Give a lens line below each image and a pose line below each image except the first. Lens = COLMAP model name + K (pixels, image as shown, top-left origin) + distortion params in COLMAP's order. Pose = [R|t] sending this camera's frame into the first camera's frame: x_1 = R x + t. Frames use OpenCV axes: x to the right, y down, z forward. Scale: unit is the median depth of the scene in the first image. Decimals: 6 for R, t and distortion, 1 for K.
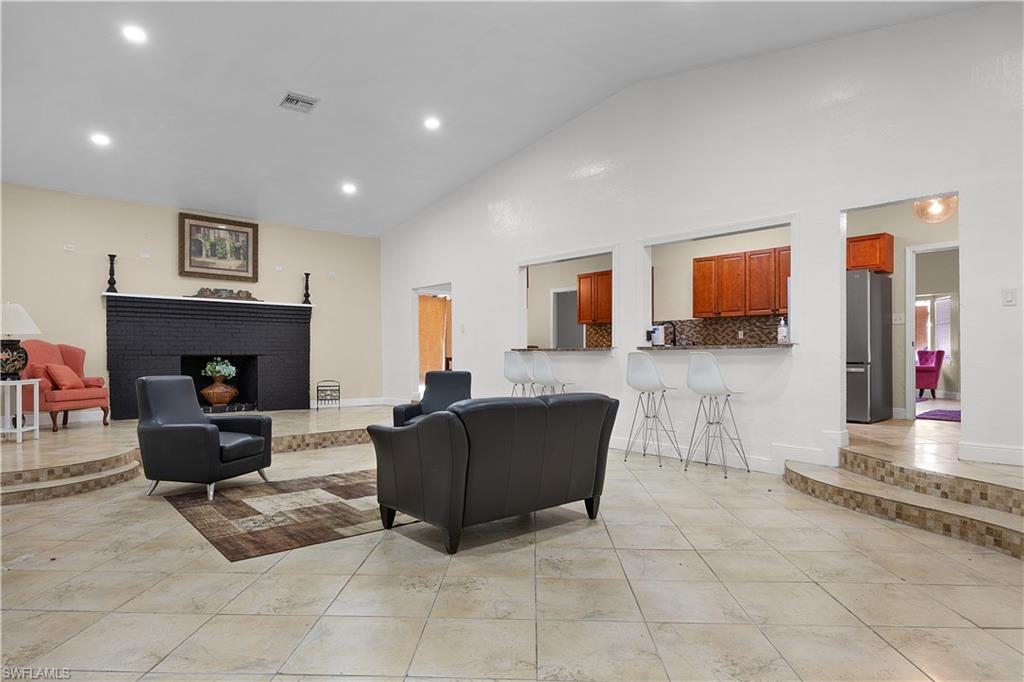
lens RADIAL K [[574.8, 0, 499.8], [0, 574.8, 356.4], [0, 0, 1]] dist [-0.000223, 0.000697]
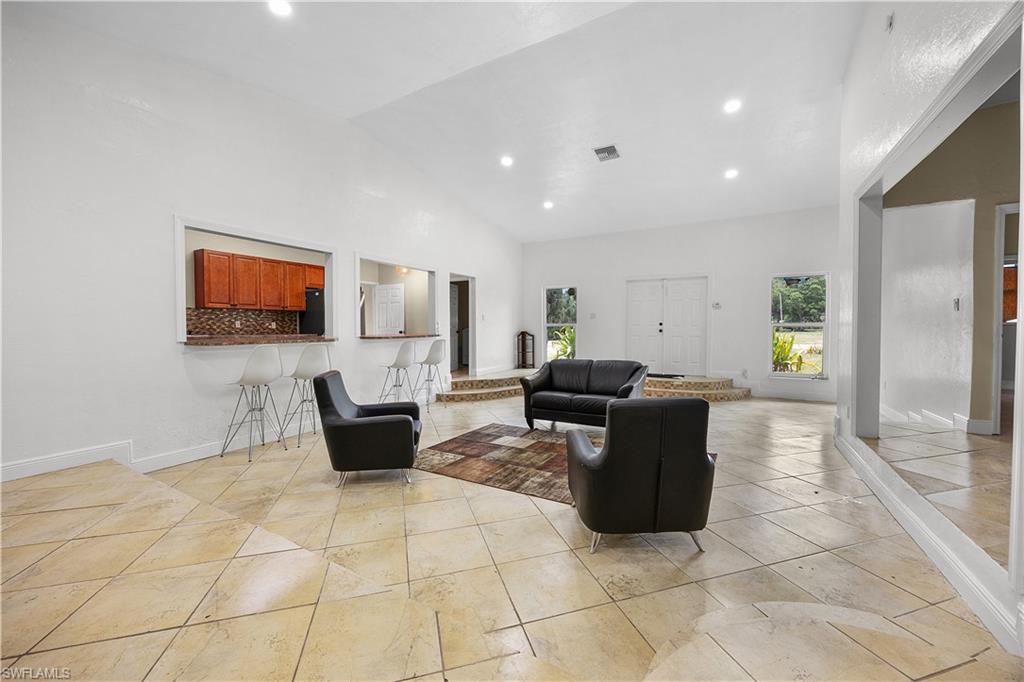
lens RADIAL K [[399.4, 0, 508.4], [0, 399.4, 336.3], [0, 0, 1]] dist [-0.008463, 0.002556]
pose [[-0.327267, -0.015075, 0.944812, -0.497908], [0.010637, 0.999751, 0.019636, -0.021983], [-0.944872, 0.016476, -0.327025, 0.701720]]
